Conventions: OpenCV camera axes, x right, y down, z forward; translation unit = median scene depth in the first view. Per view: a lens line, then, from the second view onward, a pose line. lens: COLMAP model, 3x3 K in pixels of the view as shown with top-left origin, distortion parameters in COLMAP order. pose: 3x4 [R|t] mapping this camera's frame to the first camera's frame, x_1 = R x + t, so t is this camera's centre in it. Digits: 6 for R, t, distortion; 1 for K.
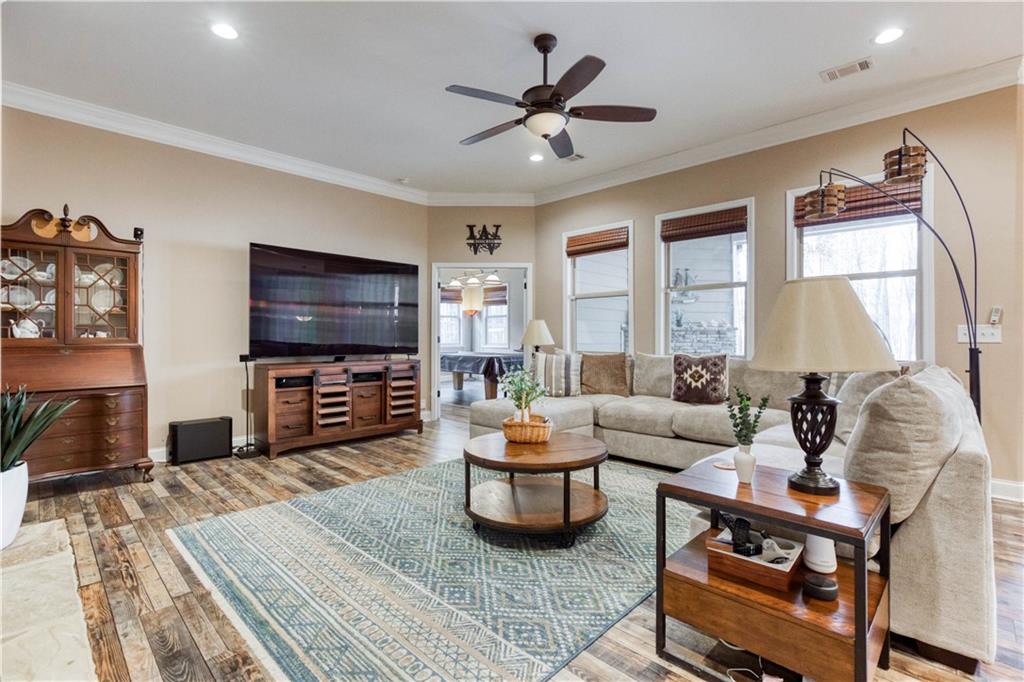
lens RADIAL K [[468.9, 0, 512.3], [0, 468.9, 333.4], [0, 0, 1]] dist [-0.011124, 0.006411]
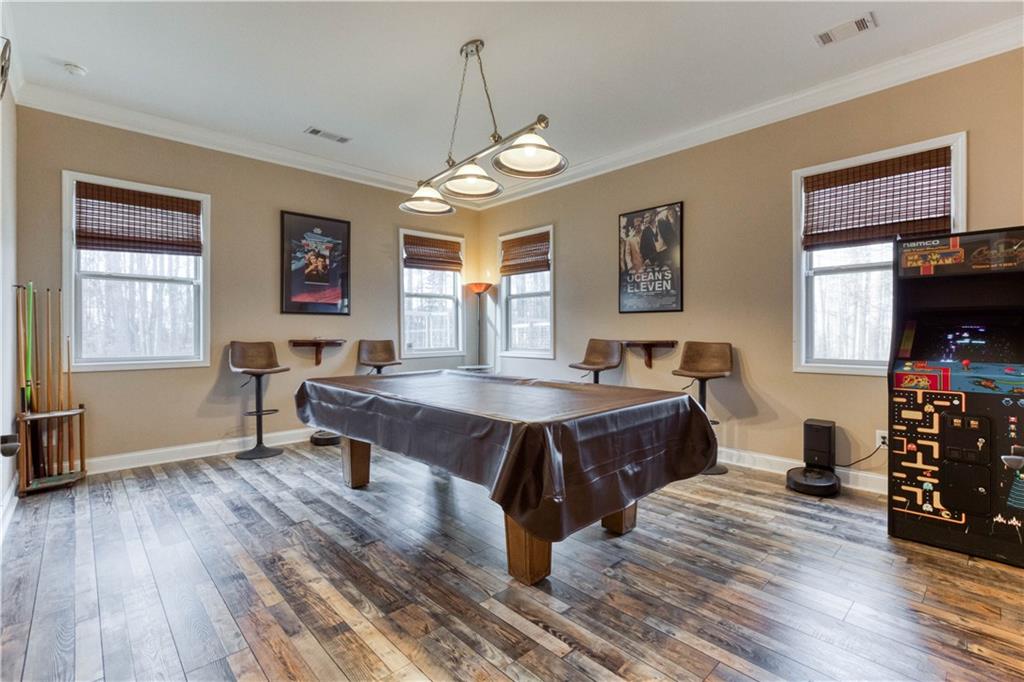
lens RADIAL K [[468.9, 0, 508.4], [0, 468.9, 337.8], [0, 0, 1]] dist [-0.011124, 0.006411]
pose [[0.998766, -0.001911, -0.049635, -0.029442], [0.002816, 0.999831, 0.018171, 0.000466], [0.049592, -0.018288, 0.998602, 0.490446]]
